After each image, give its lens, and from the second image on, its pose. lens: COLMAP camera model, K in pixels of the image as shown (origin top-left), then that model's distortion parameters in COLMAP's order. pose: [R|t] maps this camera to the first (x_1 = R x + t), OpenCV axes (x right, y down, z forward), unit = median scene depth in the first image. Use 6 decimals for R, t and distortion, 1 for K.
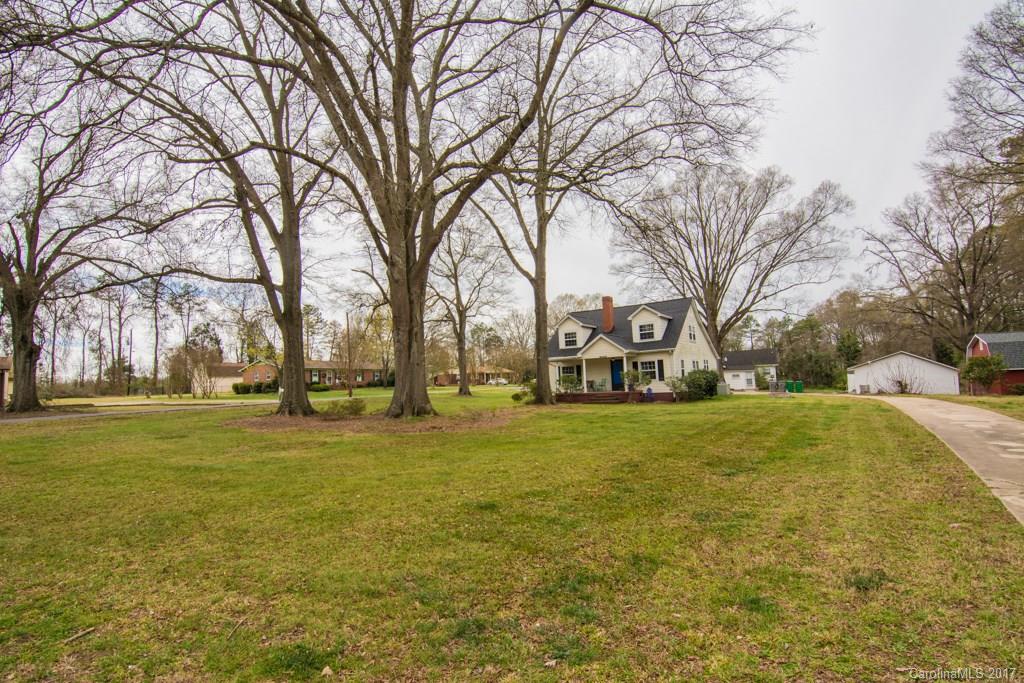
lens RADIAL K [[498.1, 0, 513.6], [0, 498.1, 343.9], [0, 0, 1]] dist [0.000719, -0.011005]
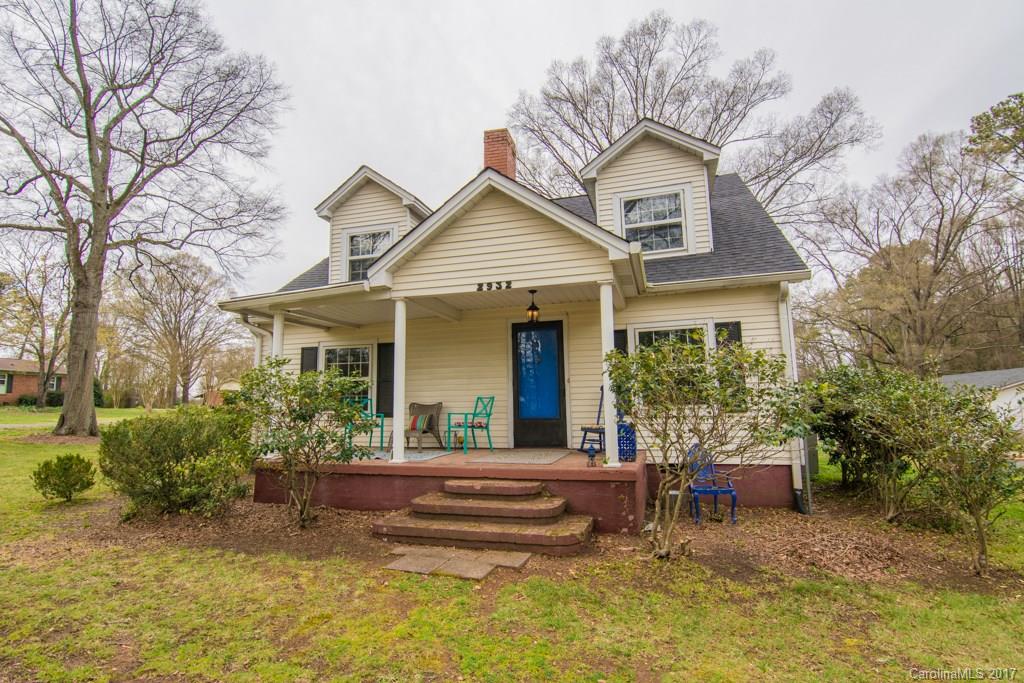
lens RADIAL K [[498.1, 0, 513.6], [0, 498.1, 343.9], [0, 0, 1]] dist [0.000719, -0.011005]
pose [[0.953801, 0.065910, 0.293121, 0.124001], [-0.050595, 0.996943, -0.059537, 0.058211], [-0.296150, 0.041956, 0.954220, 0.770198]]
